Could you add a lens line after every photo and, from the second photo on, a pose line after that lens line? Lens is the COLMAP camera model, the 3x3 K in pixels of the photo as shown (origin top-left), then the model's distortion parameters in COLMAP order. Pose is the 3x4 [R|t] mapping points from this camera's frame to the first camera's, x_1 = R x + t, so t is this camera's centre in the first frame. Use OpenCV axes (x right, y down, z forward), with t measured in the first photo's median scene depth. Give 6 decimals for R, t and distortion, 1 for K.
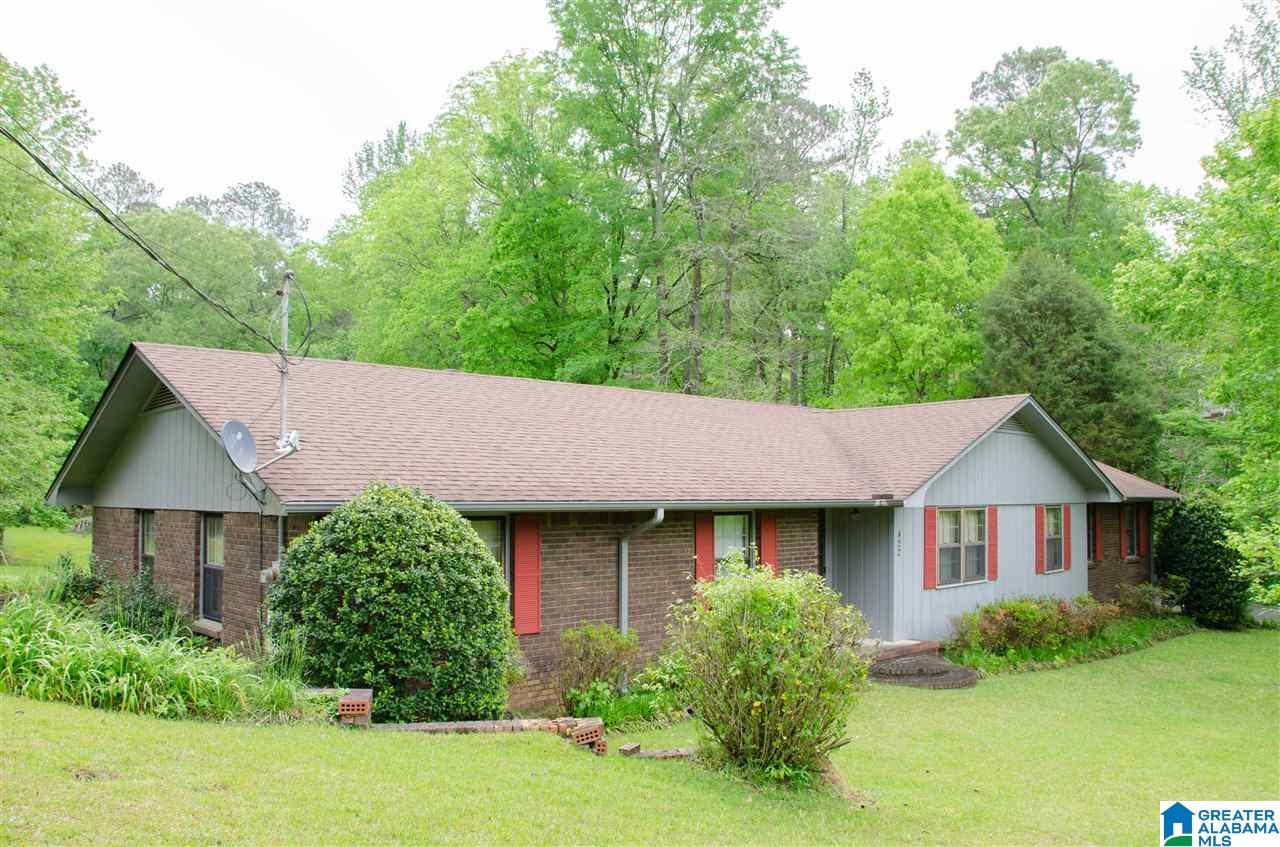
lens RADIAL K [[1022.7, 0, 640.0], [0, 1022.7, 423.5], [0, 0, 1]] dist [-0.093915, 0.001947]
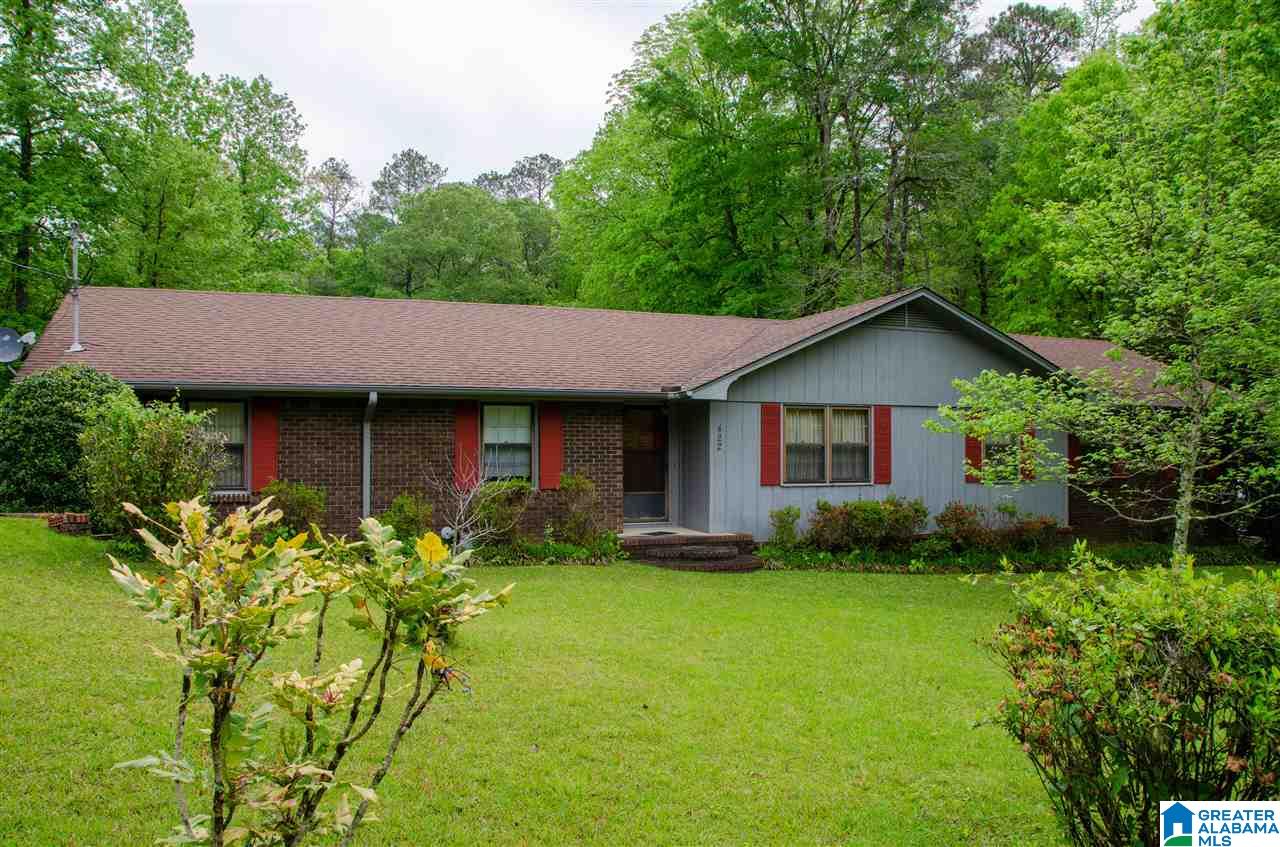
lens RADIAL K [[1009.2, 0, 640.0], [0, 1009.2, 423.5], [0, 0, 1]] dist [-0.071667, 0.001060]
pose [[0.925055, -0.009503, -0.379714, 0.504378], [0.026138, 0.998910, 0.038678, 0.054976], [0.378932, -0.045704, 0.924295, 0.025580]]
